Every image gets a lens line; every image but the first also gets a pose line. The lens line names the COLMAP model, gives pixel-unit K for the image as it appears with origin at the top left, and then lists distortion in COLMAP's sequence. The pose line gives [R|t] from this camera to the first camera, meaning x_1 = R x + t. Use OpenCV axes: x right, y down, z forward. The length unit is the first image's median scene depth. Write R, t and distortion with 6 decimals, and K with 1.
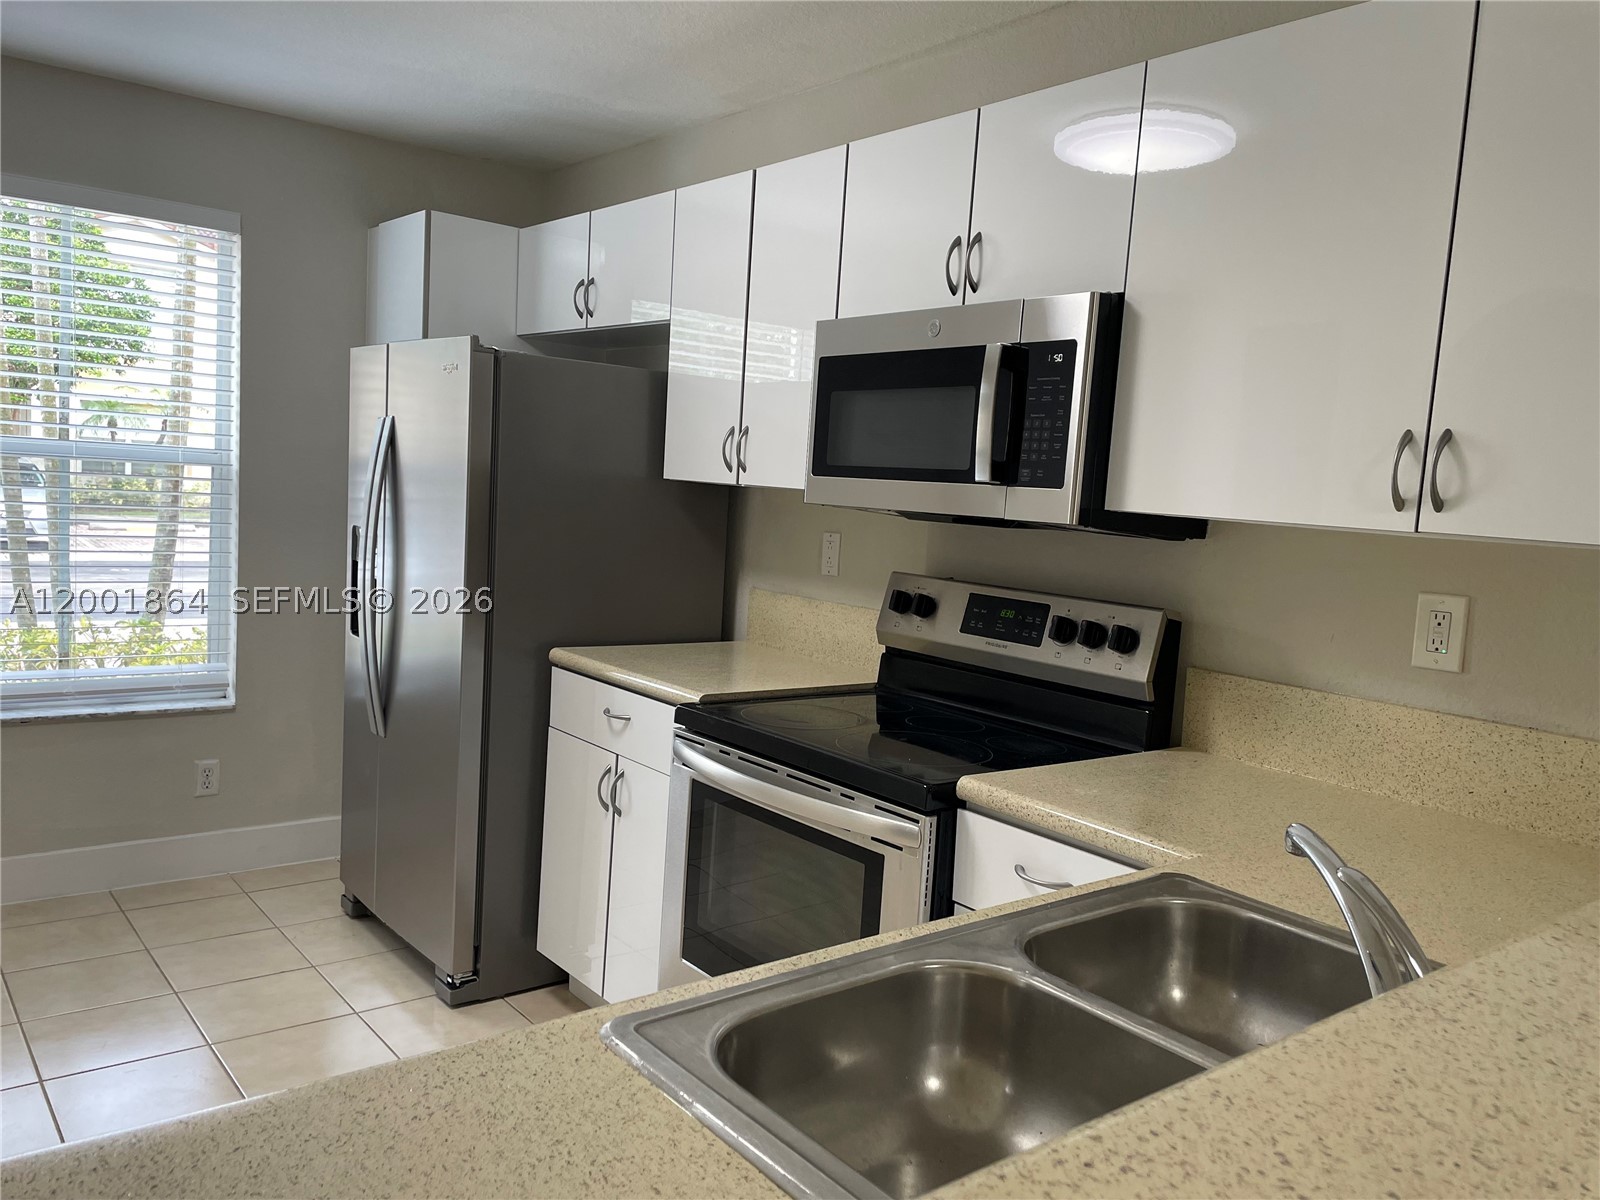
lens RADIAL K [[1218.6, 0, 816.7], [0, 1218.6, 613.0], [0, 0, 1]] dist [0.073460, -0.100457]
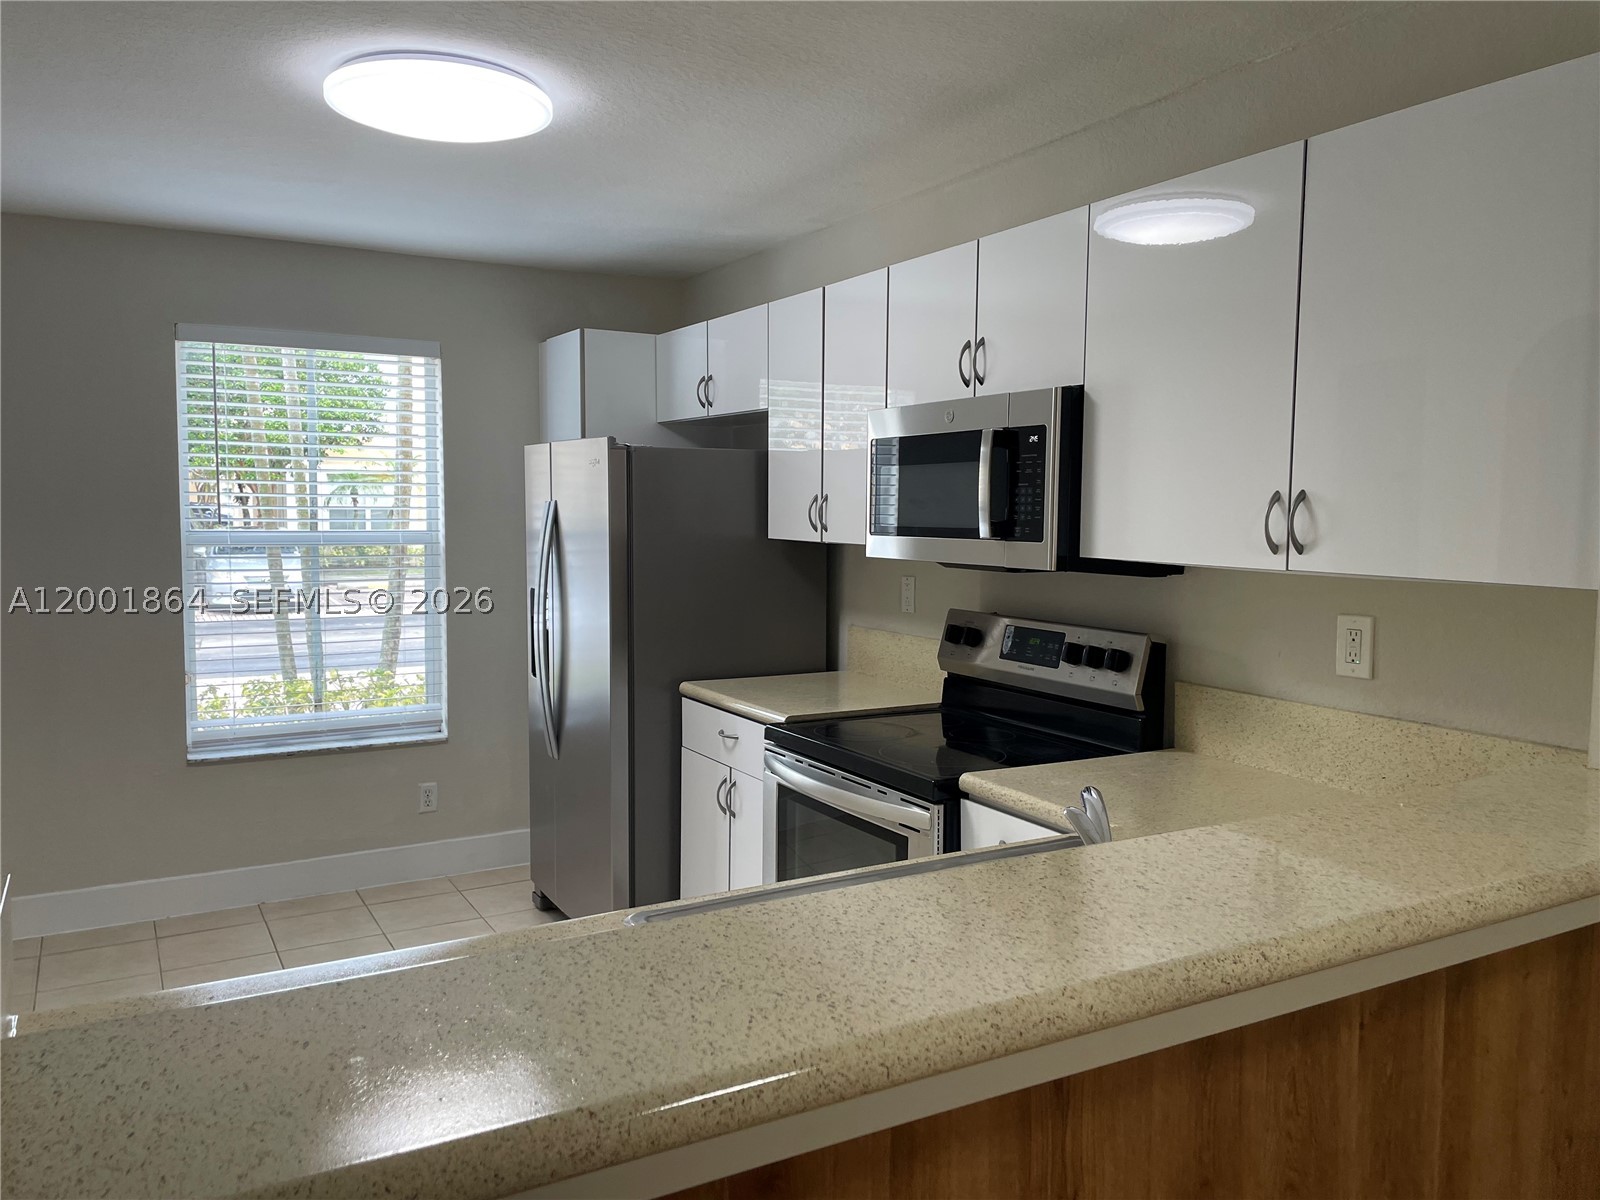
lens RADIAL K [[1213.8, 0, 800.0], [0, 1213.8, 600.0], [0, 0, 1]] dist [0.051150, -0.003545]
pose [[0.984449, -0.044337, -0.169985, 0.114130], [0.038530, 0.998561, -0.037308, -0.003933], [0.171394, 0.030178, 0.984740, -0.185594]]
